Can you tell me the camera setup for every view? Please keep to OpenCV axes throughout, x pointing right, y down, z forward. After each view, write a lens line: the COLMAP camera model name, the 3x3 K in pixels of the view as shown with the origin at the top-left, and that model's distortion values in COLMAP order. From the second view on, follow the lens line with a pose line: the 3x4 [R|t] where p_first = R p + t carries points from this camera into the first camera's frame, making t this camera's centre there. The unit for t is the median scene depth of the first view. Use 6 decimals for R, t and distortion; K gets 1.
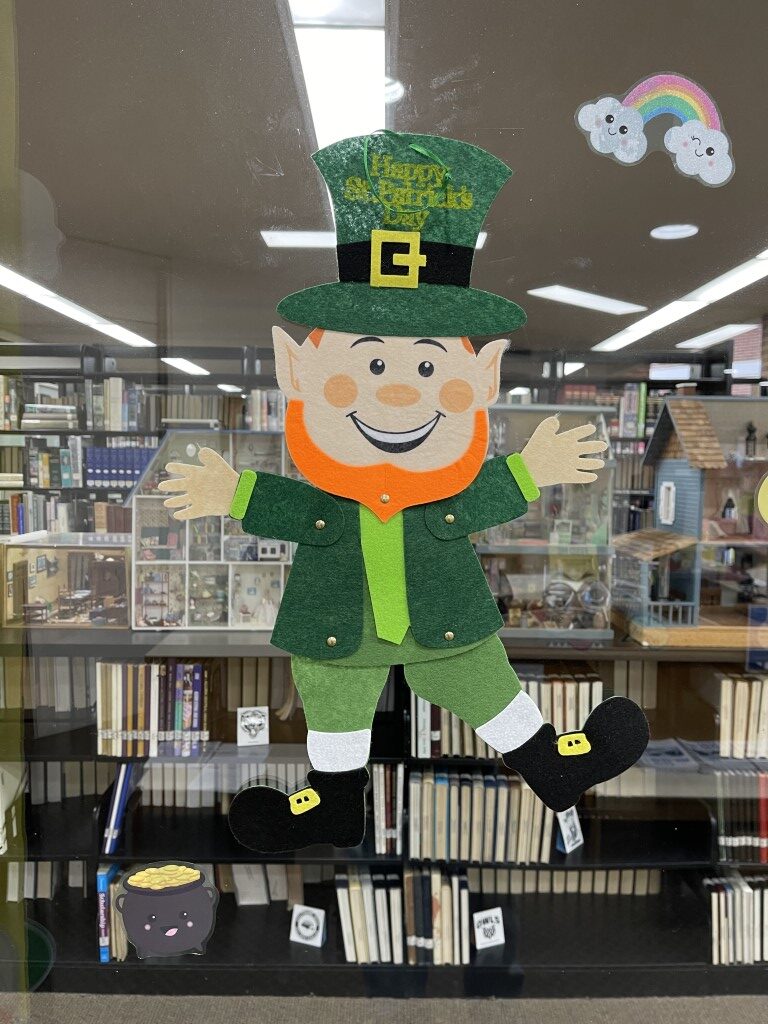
lens RADIAL K [[767.2, 0, 379.3], [0, 767.2, 513.1], [0, 0, 1]] dist [0.027527, -0.056663]
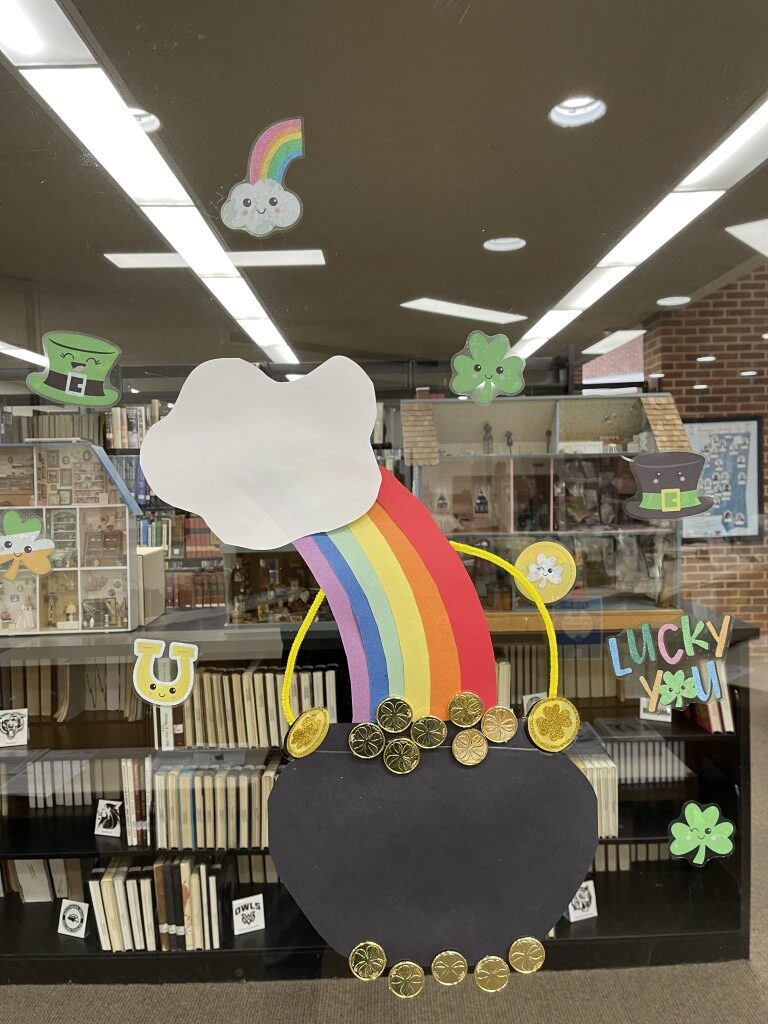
lens RADIAL K [[767.2, 0, 389.0], [0, 767.2, 510.1], [0, 0, 1]] dist [0.027527, -0.056663]
pose [[0.999263, -0.033564, 0.018626, 0.345327], [0.033996, 0.999148, -0.023388, 0.025326], [-0.017825, 0.024004, 0.999553, -0.058298]]
